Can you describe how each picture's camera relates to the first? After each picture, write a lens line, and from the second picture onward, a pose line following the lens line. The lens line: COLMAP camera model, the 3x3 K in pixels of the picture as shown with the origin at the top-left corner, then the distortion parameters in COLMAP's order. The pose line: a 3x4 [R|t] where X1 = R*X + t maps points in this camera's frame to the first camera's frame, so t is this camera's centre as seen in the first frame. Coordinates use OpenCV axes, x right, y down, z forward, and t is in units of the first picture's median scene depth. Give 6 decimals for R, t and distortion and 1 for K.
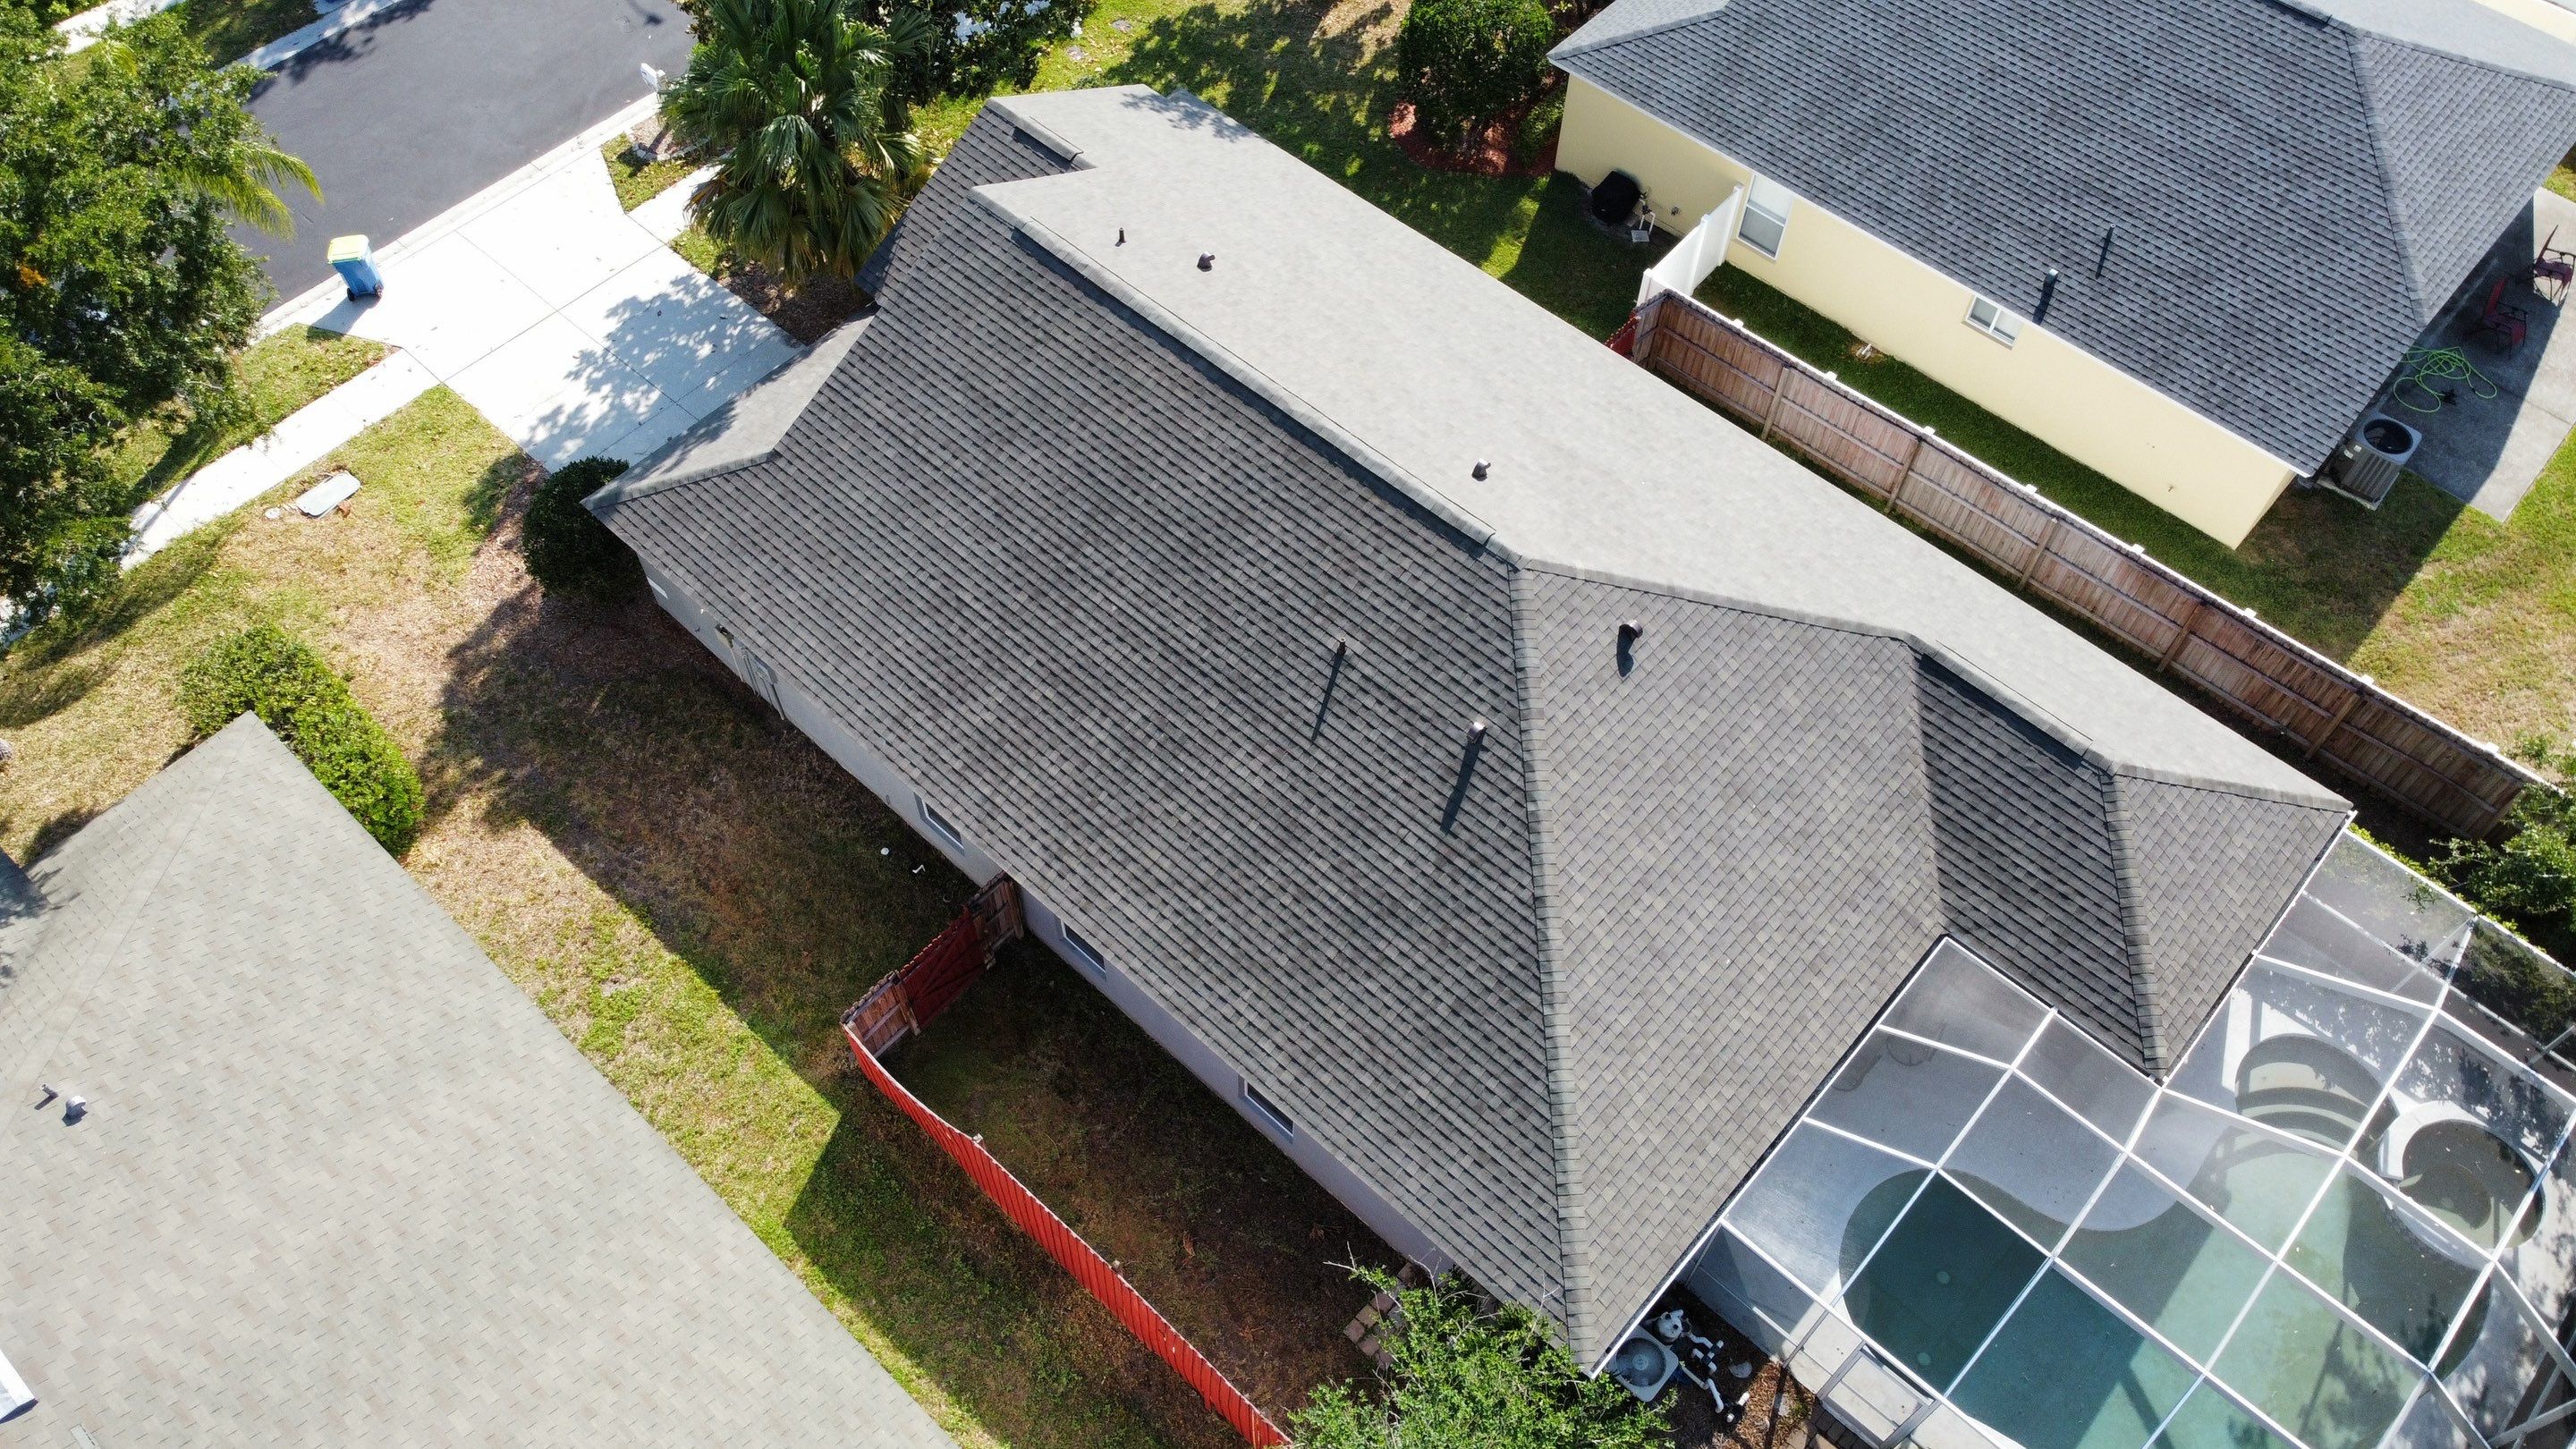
lens RADIAL K [[1970.1, 0, 1240.6], [0, 1970.1, 678.8], [0, 0, 1]] dist [0.029336, -0.054702]
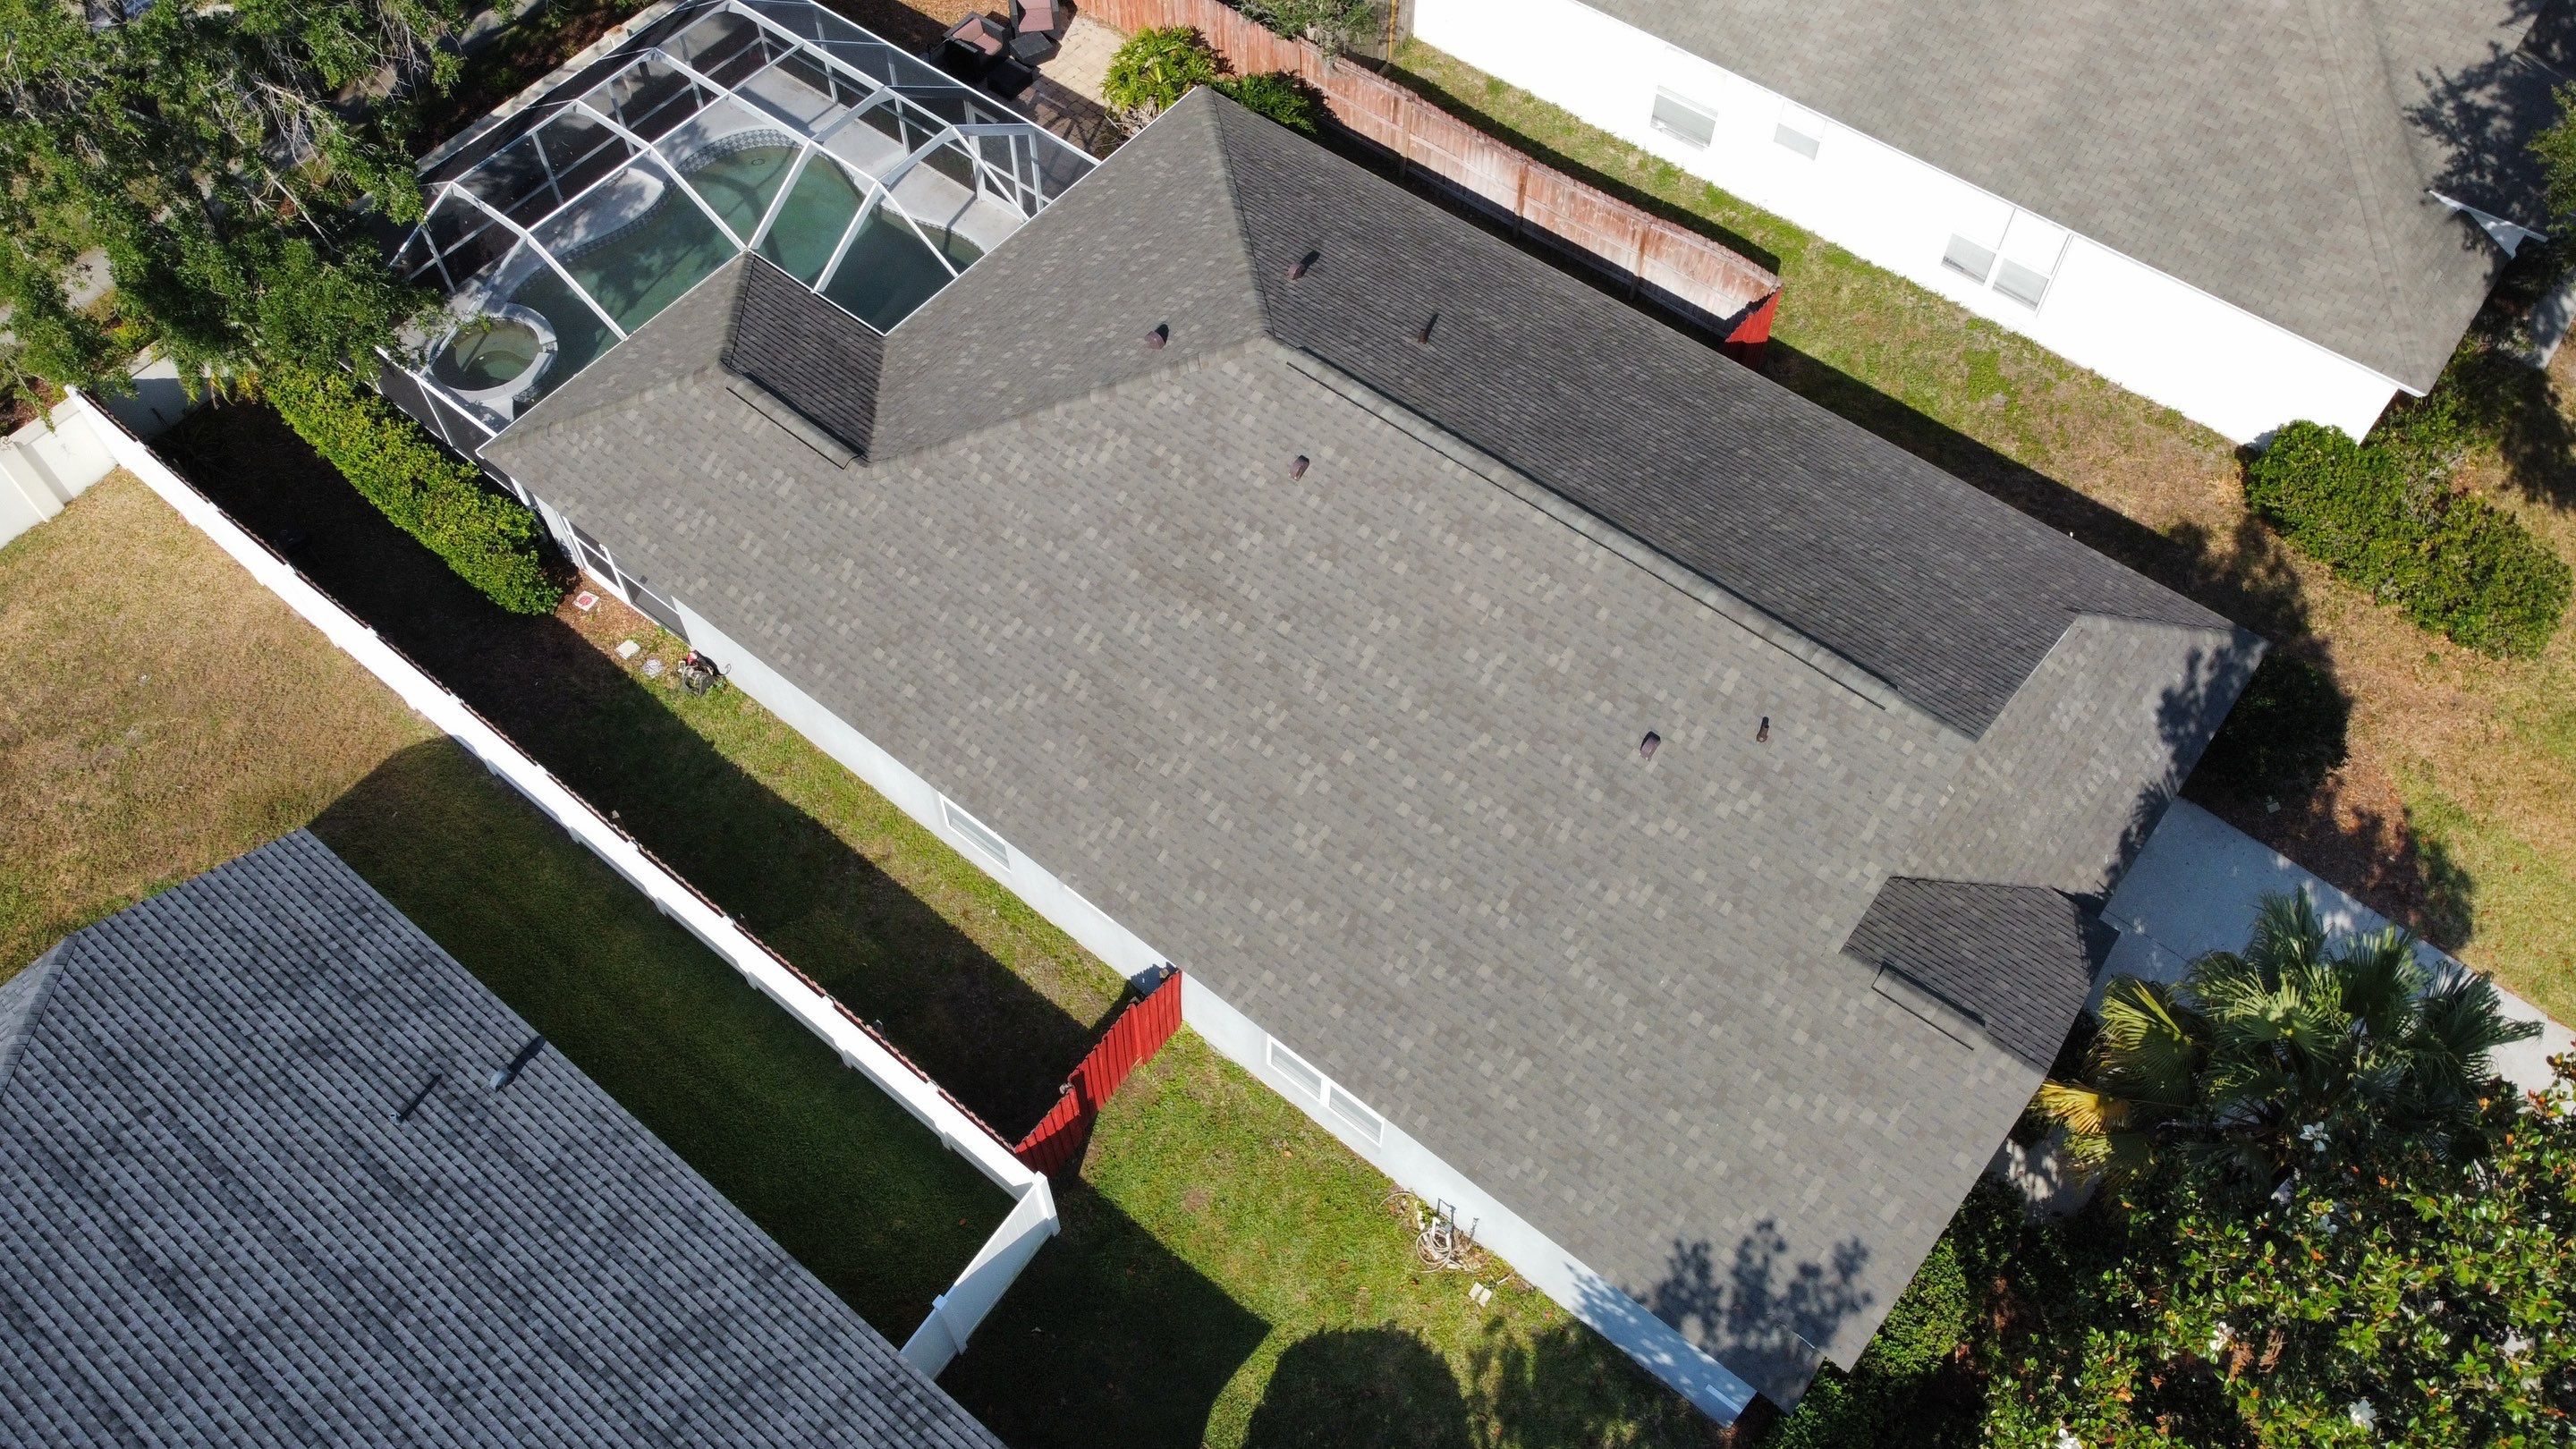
lens RADIAL K [[1970.1, 0, 1262.9], [0, 1970.1, 671.0], [0, 0, 1]] dist [0.029336, -0.054702]
pose [[-0.997004, 0.067006, -0.038644, 0.174716], [-0.059820, -0.351181, 0.934395, -0.981031], [0.049039, 0.933907, 0.354137, 0.719237]]
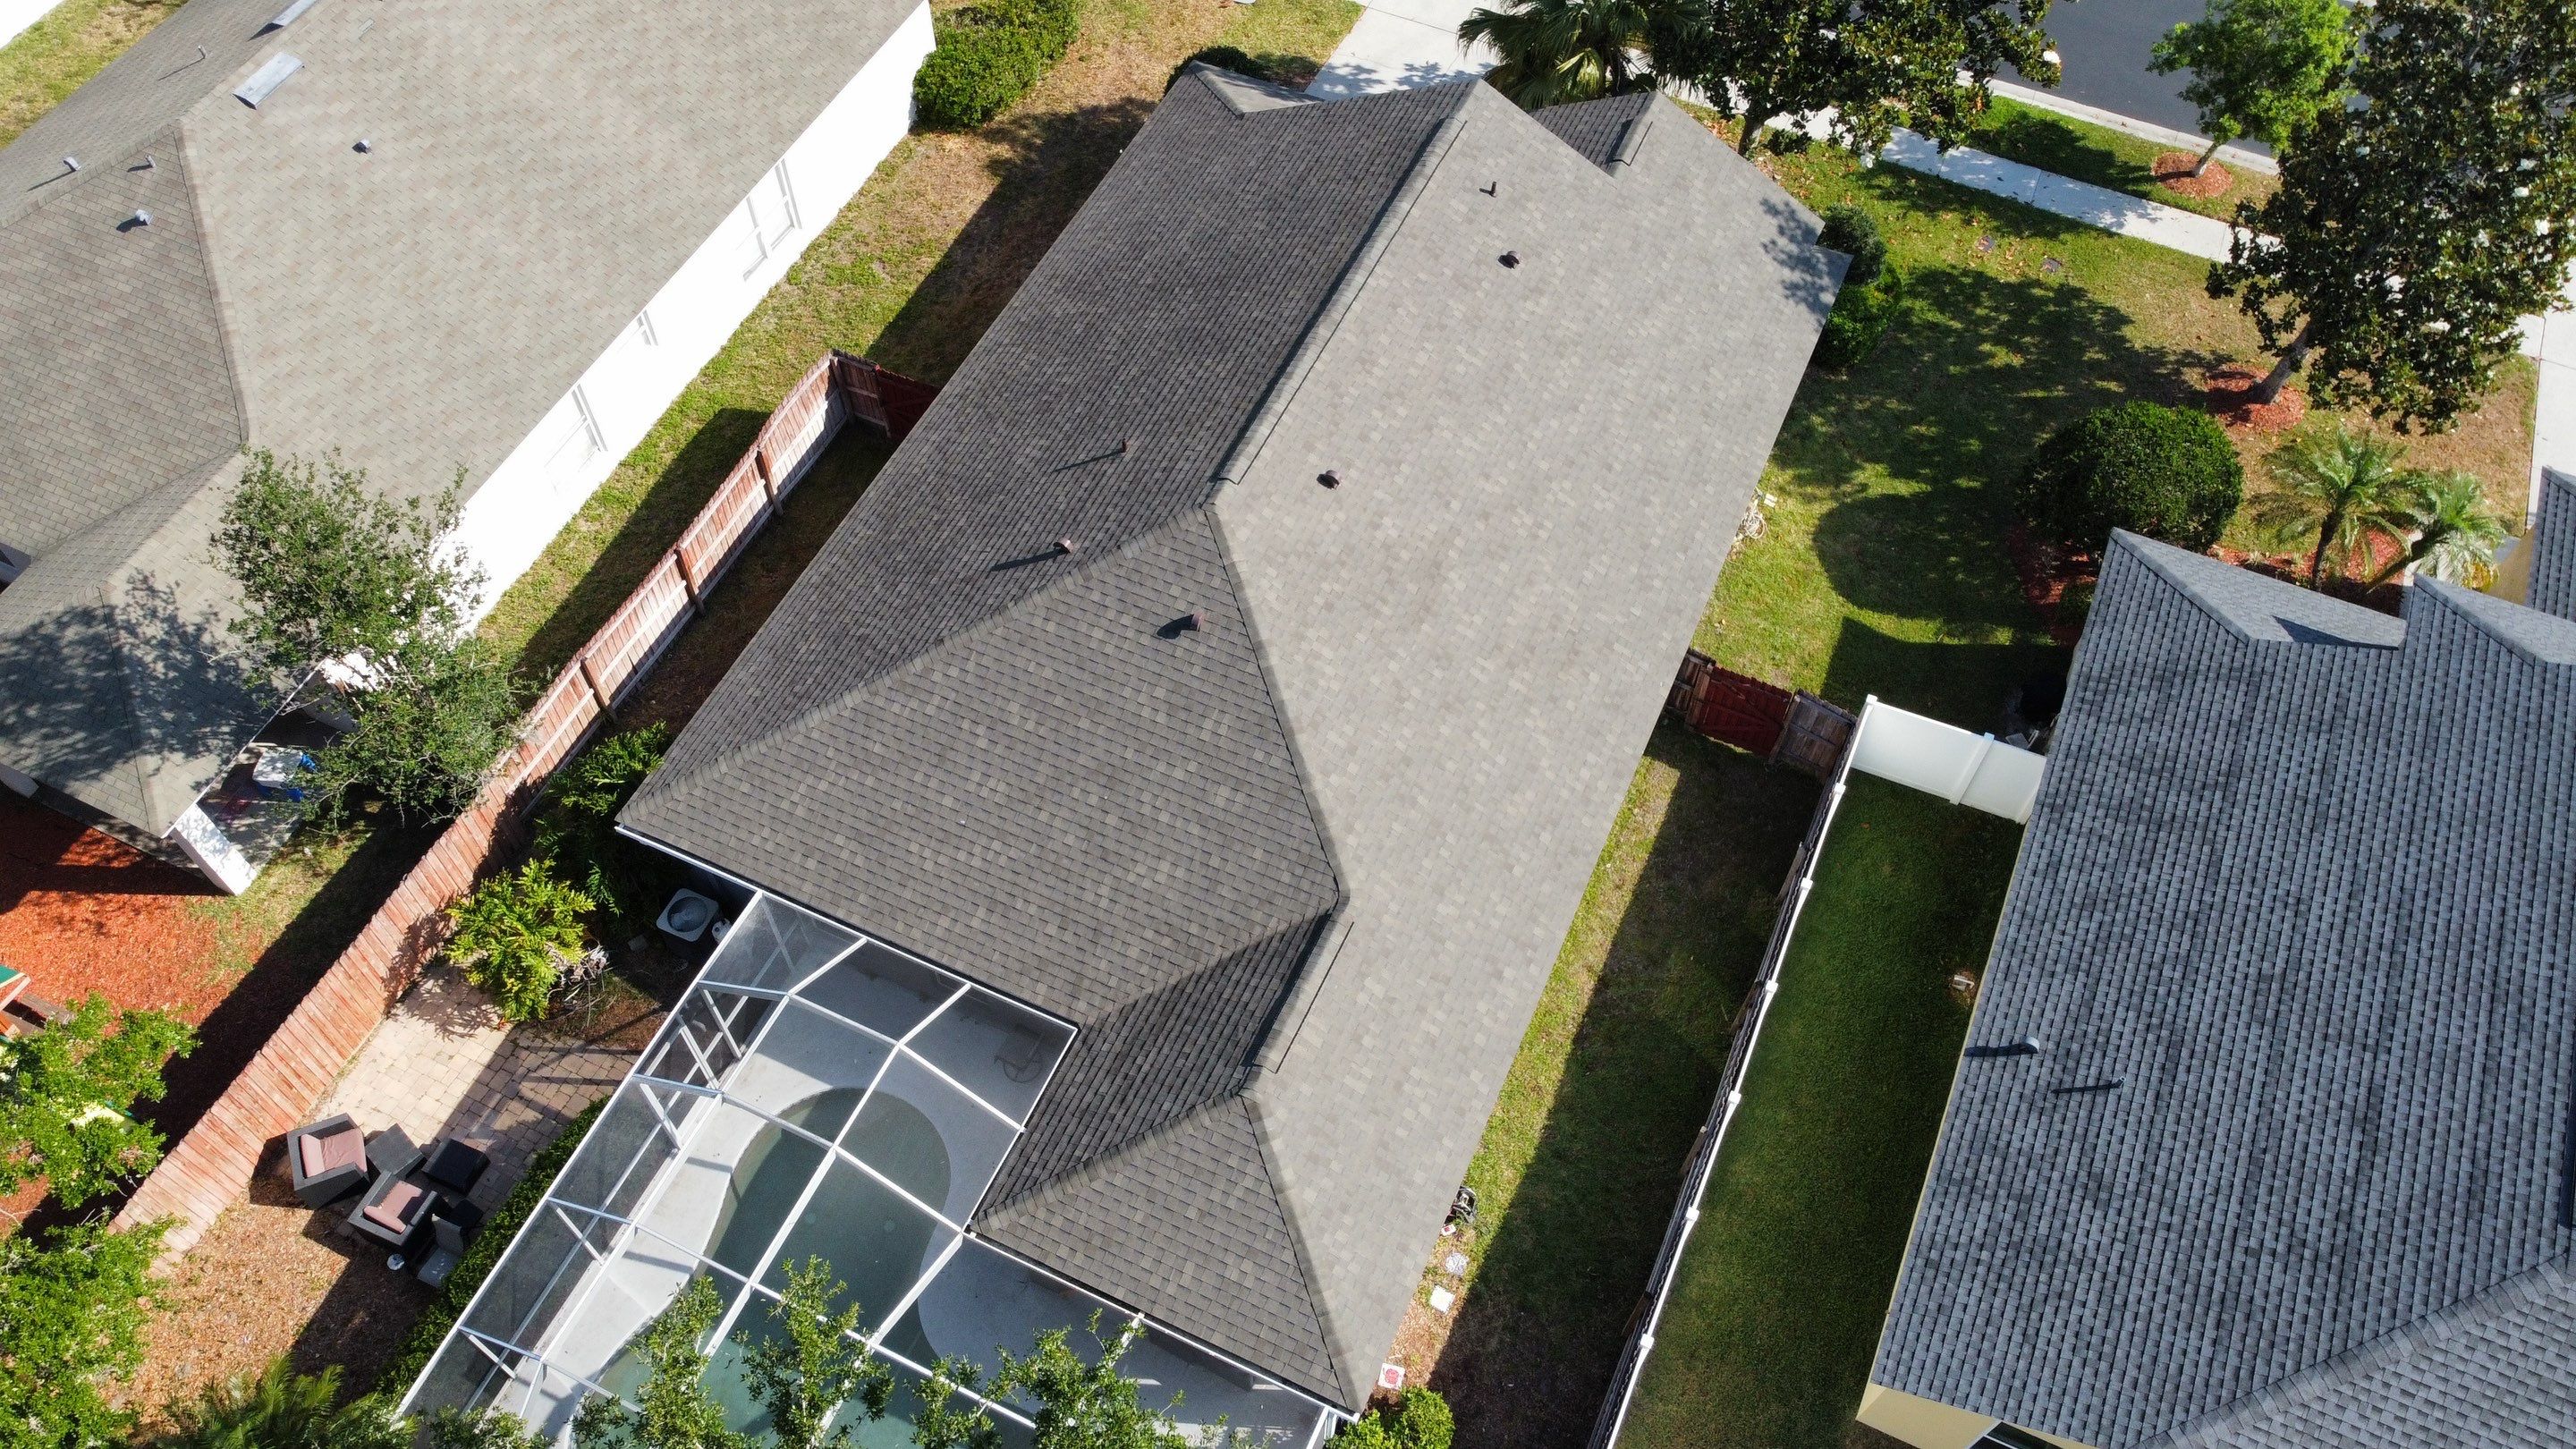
lens RADIAL K [[1970.1, 0, 1250.2], [0, 1970.1, 667.9], [0, 0, 1]] dist [0.029336, -0.054702]
pose [[0.302651, 0.778146, -0.550356, 0.744276], [-0.781900, 0.532904, 0.323490, -0.347175], [0.545010, 0.332418, 0.769716, 0.174770]]
